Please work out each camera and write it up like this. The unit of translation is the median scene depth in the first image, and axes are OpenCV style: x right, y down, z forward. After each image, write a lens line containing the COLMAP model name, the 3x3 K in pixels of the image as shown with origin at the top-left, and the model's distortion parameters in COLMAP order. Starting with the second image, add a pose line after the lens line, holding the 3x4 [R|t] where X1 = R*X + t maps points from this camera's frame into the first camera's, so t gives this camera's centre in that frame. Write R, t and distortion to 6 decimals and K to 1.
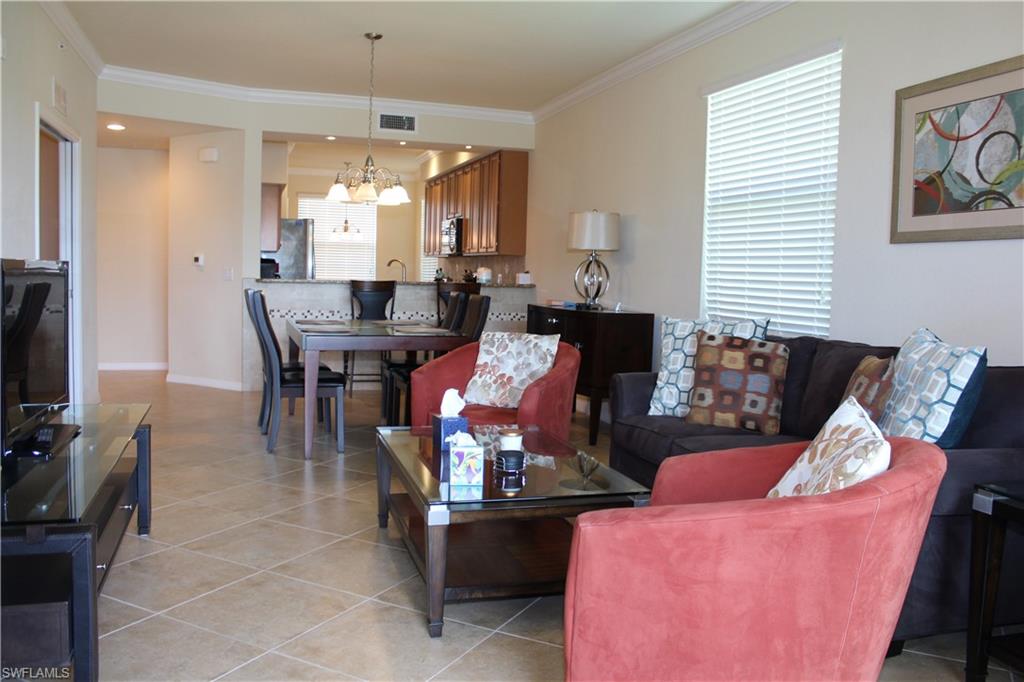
lens RADIAL K [[854.0, 0, 515.0], [0, 854.0, 362.7], [0, 0, 1]] dist [-0.161753, 0.129797]
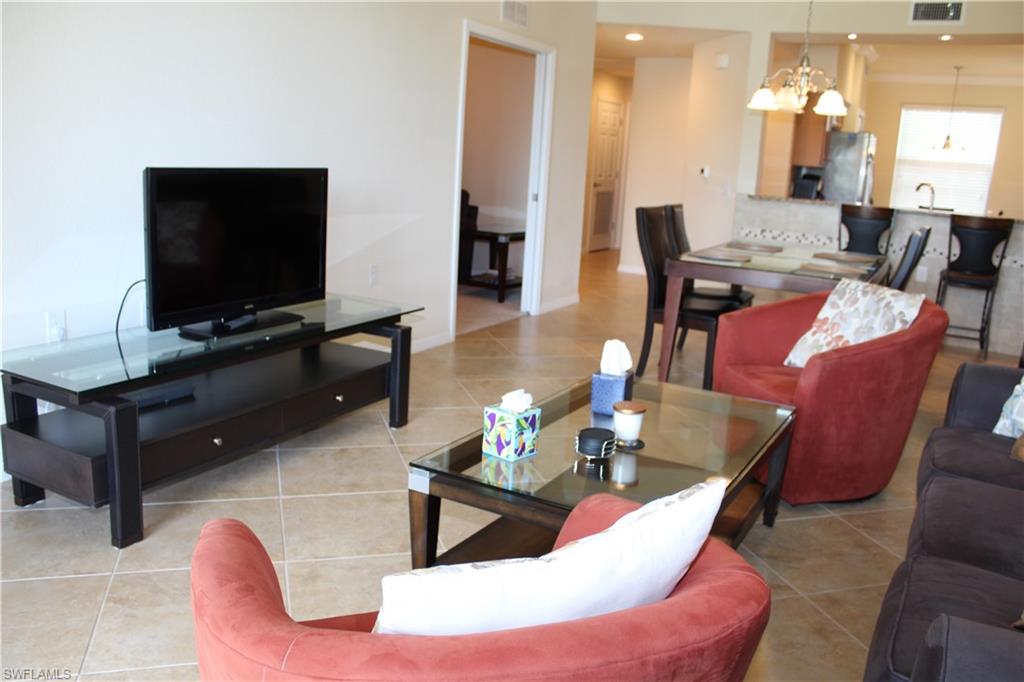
lens RADIAL K [[840.2, 0, 506.6], [0, 840.2, 362.9], [0, 0, 1]] dist [-0.161366, 0.119370]
pose [[0.684166, 0.184361, -0.705640, 0.356793], [-0.109172, 0.982510, 0.150849, -0.048176], [0.721109, -0.026170, 0.692327, 0.319308]]
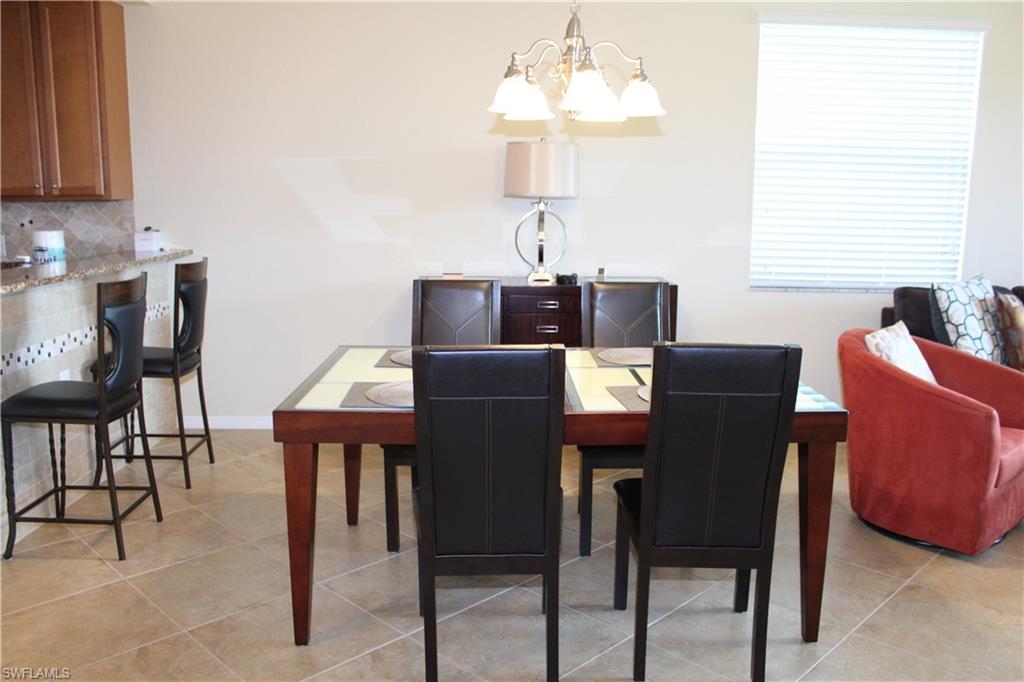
lens RADIAL K [[840.2, 0, 506.6], [0, 840.2, 362.9], [0, 0, 1]] dist [-0.161366, 0.119370]
pose [[0.295543, -0.214172, 0.931013, -0.931830], [0.101475, 0.976071, 0.192324, -0.212534], [-0.949925, 0.037635, 0.310204, 1.309533]]
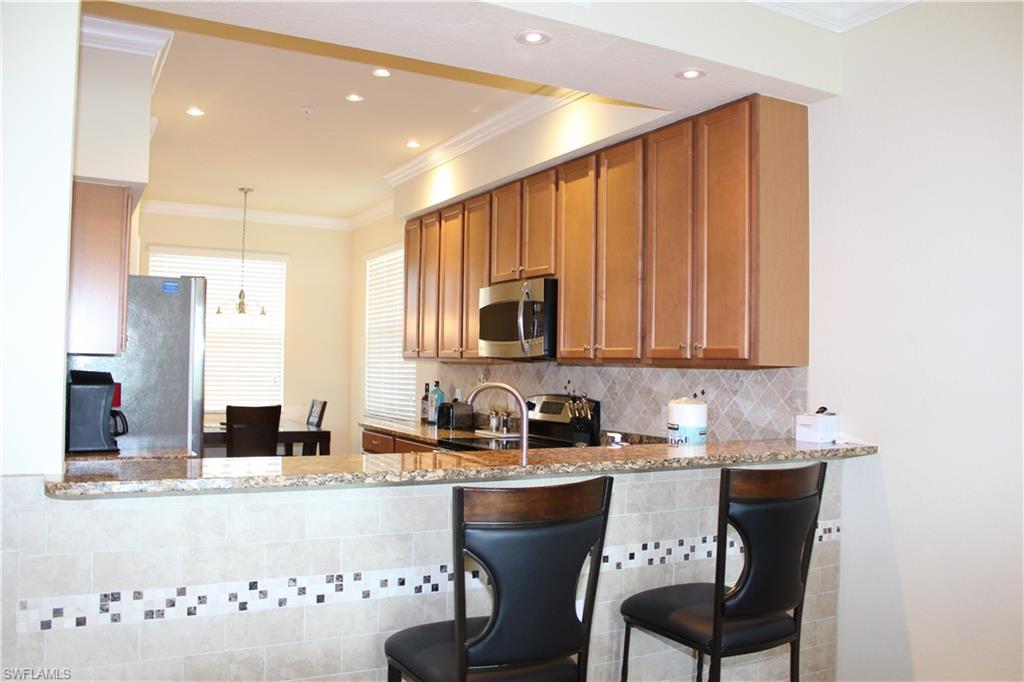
lens RADIAL K [[840.2, 0, 506.6], [0, 840.2, 362.9], [0, 0, 1]] dist [-0.161366, 0.119370]
pose [[0.981967, -0.009785, 0.188800, -0.418686], [0.029250, 0.994498, -0.100586, -0.201647], [-0.186777, 0.104295, 0.976851, 1.414909]]
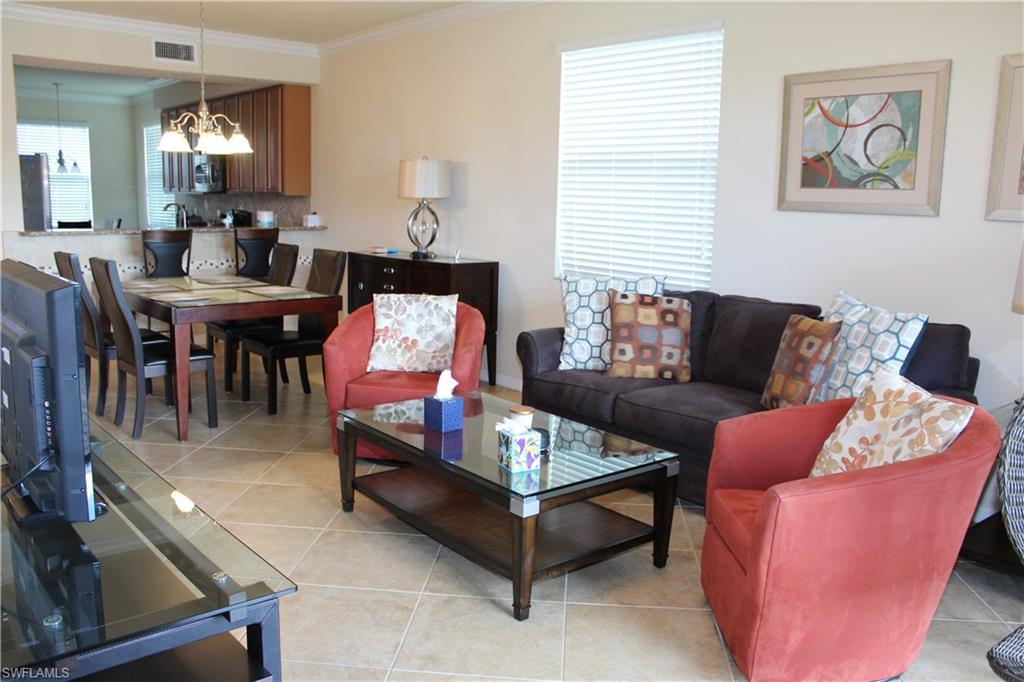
lens RADIAL K [[854.0, 0, 515.0], [0, 854.0, 362.7], [0, 0, 1]] dist [-0.161753, 0.129797]
pose [[0.922921, -0.079629, 0.376663, -0.318172], [0.041024, 0.993147, 0.109440, -0.070970], [-0.382796, -0.085552, 0.919863, 0.047346]]
